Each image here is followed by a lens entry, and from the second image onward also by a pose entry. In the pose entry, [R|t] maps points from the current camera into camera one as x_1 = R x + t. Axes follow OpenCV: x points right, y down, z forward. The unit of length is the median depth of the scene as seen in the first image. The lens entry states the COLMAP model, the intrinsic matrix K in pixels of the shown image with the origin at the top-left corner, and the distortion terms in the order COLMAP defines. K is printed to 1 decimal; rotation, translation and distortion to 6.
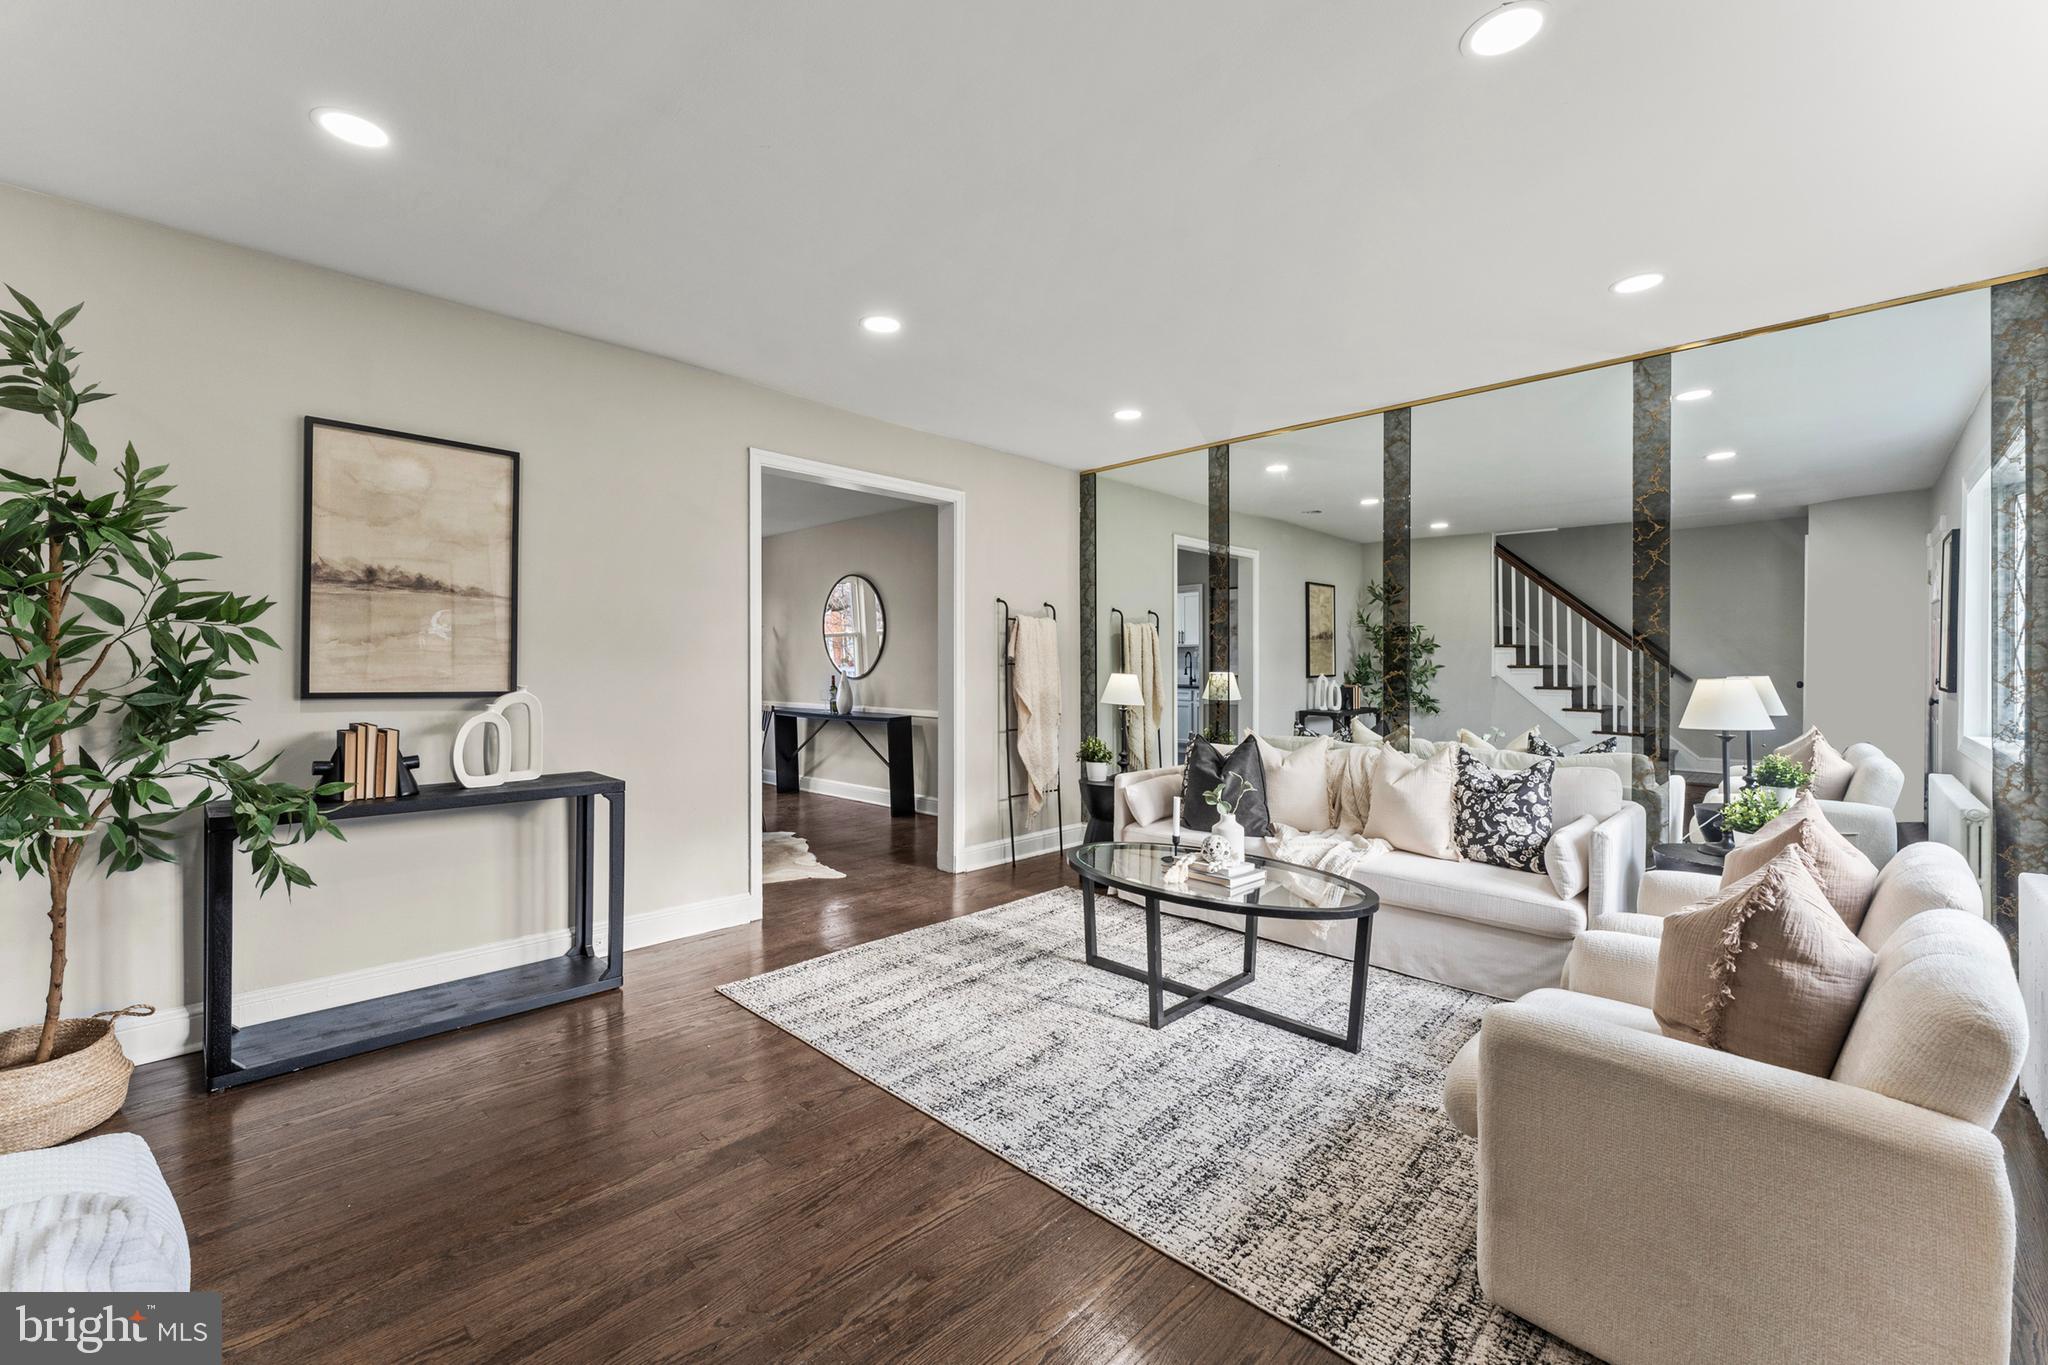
lens RADIAL K [[833.9, 0, 1017.9], [0, 833.9, 669.9], [0, 0, 1]] dist [0.000968, -0.000008]
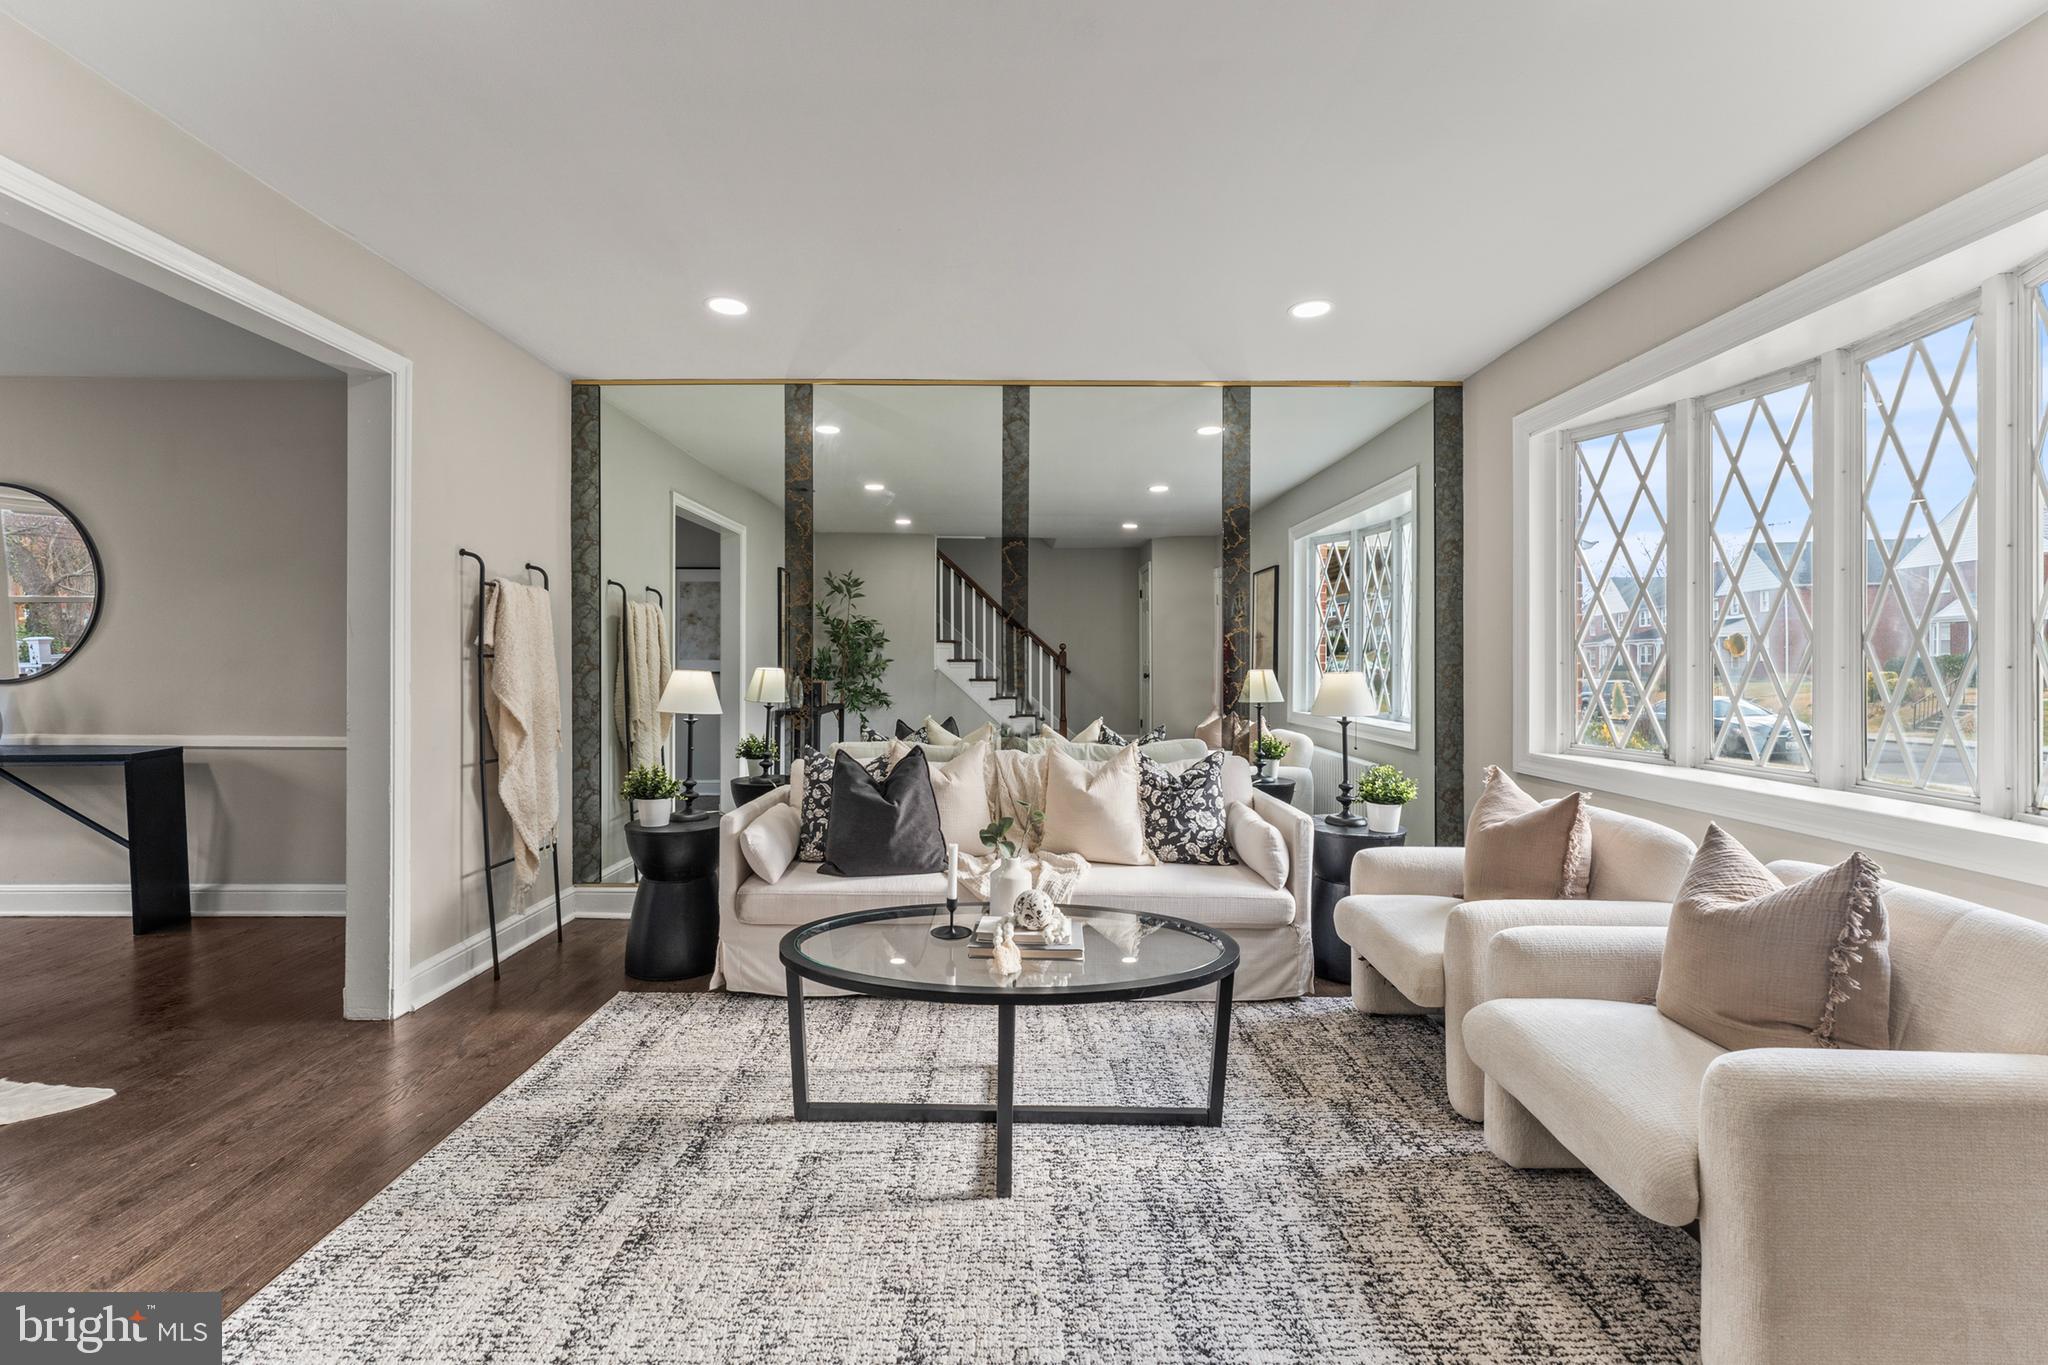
lens RADIAL K [[838.0, 0, 1026.4], [0, 838.0, 662.5], [0, 0, 1]] dist [0.003206, -0.000282]
pose [[0.715699, 0.000420, 0.698409, -0.242330], [0.000438, 0.999999, -0.001050, -0.001684], [-0.698409, 0.001057, 0.715698, 0.406194]]
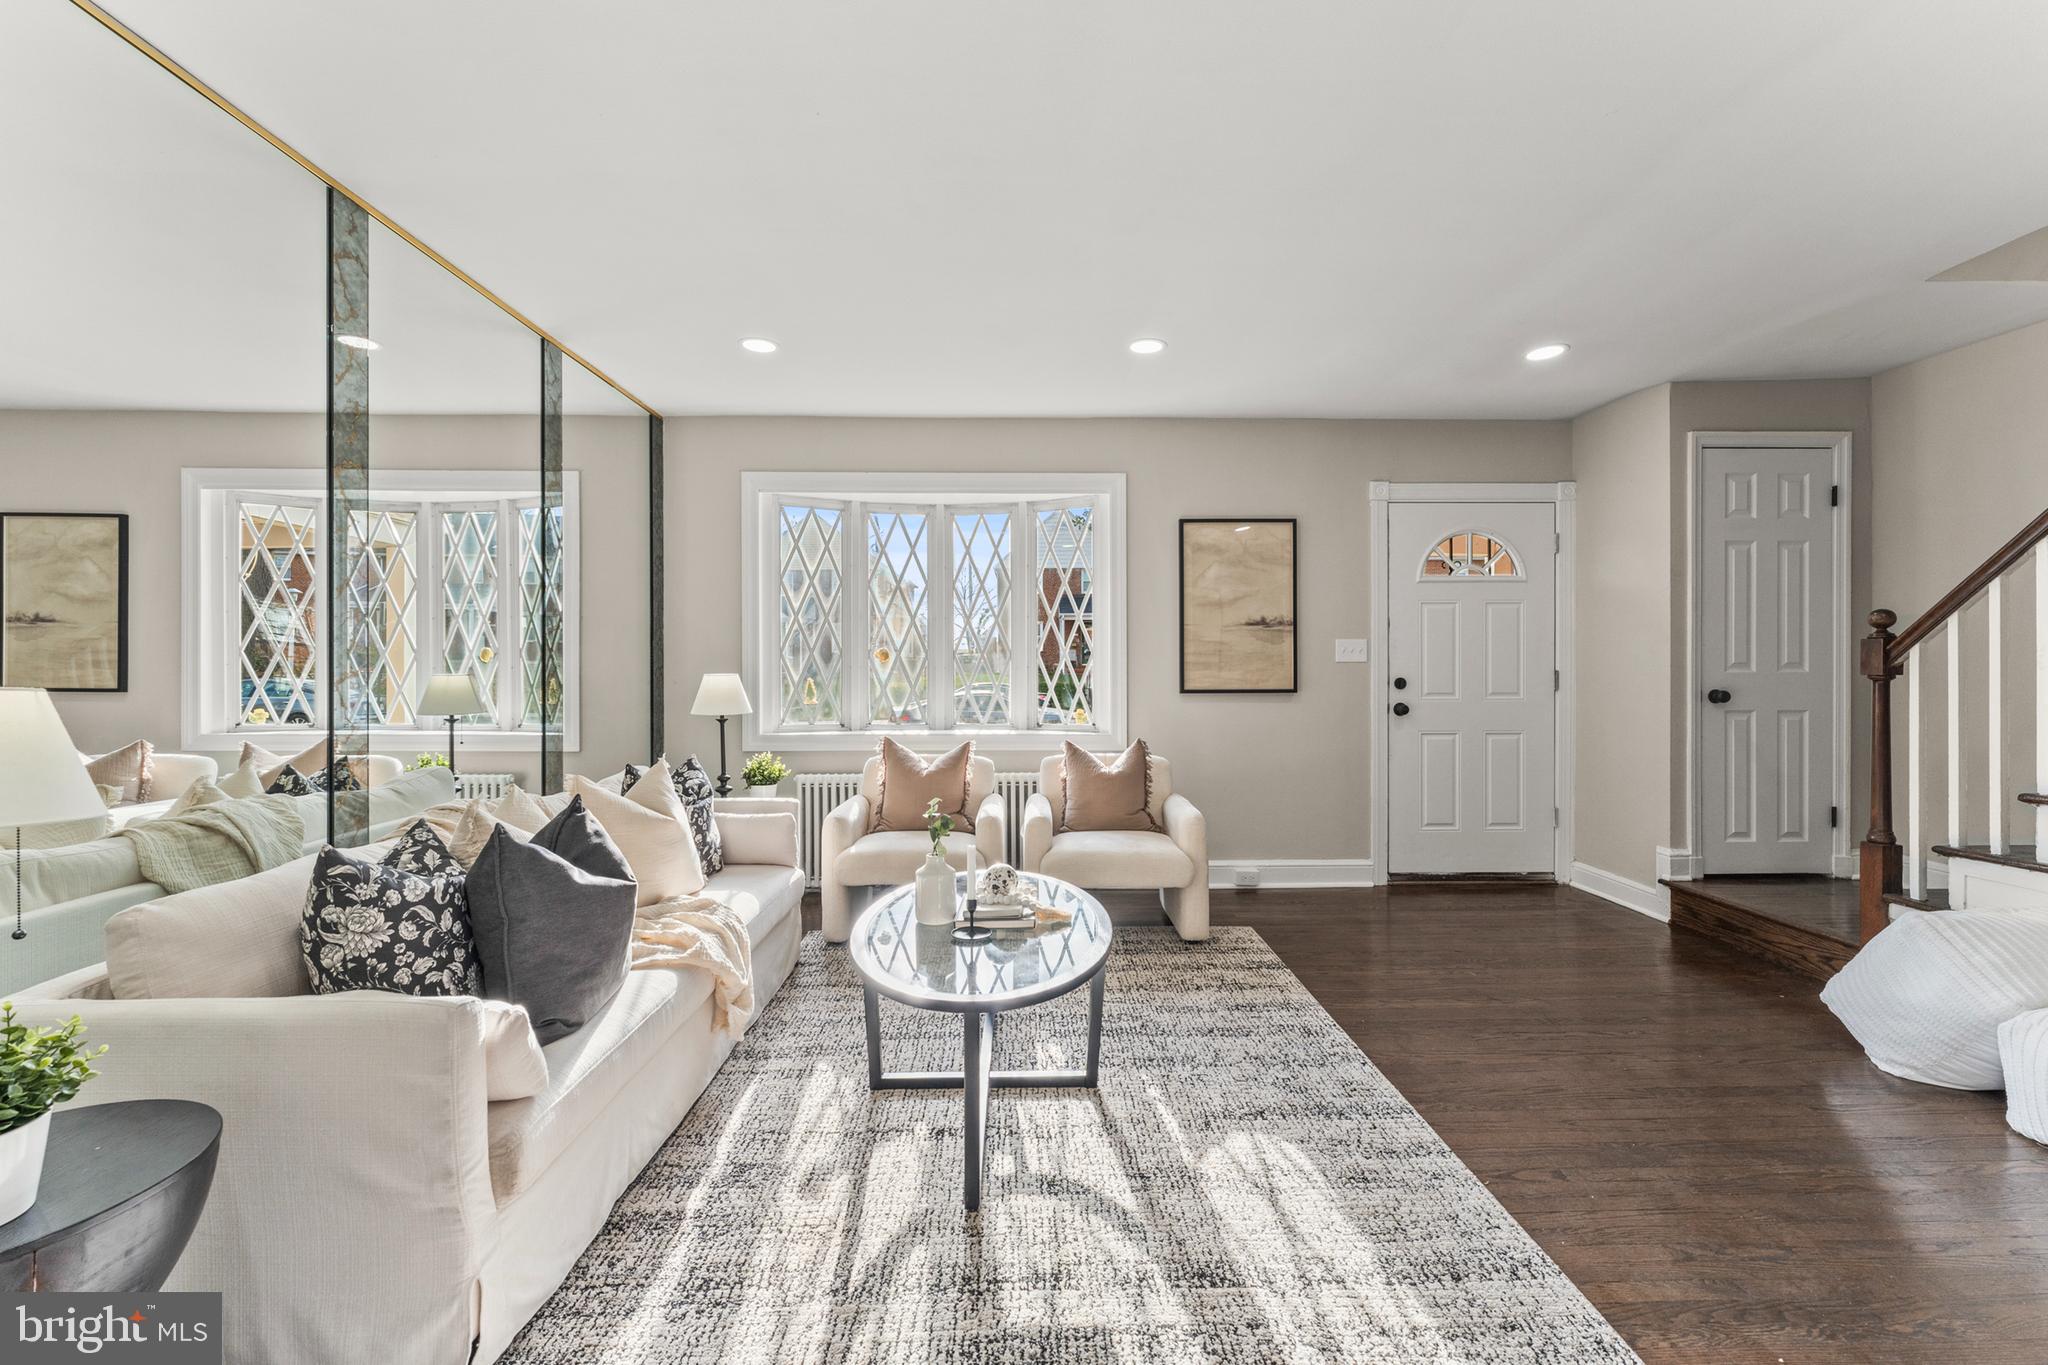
lens RADIAL K [[833.9, 0, 1017.9], [0, 833.9, 669.9], [0, 0, 1]] dist [0.000968, -0.000008]
pose [[-0.705044, -0.001260, 0.709162, -0.315860], [0.001456, 0.999994, 0.003224, 0.000309], [-0.709162, 0.003306, -0.705038, 1.349847]]
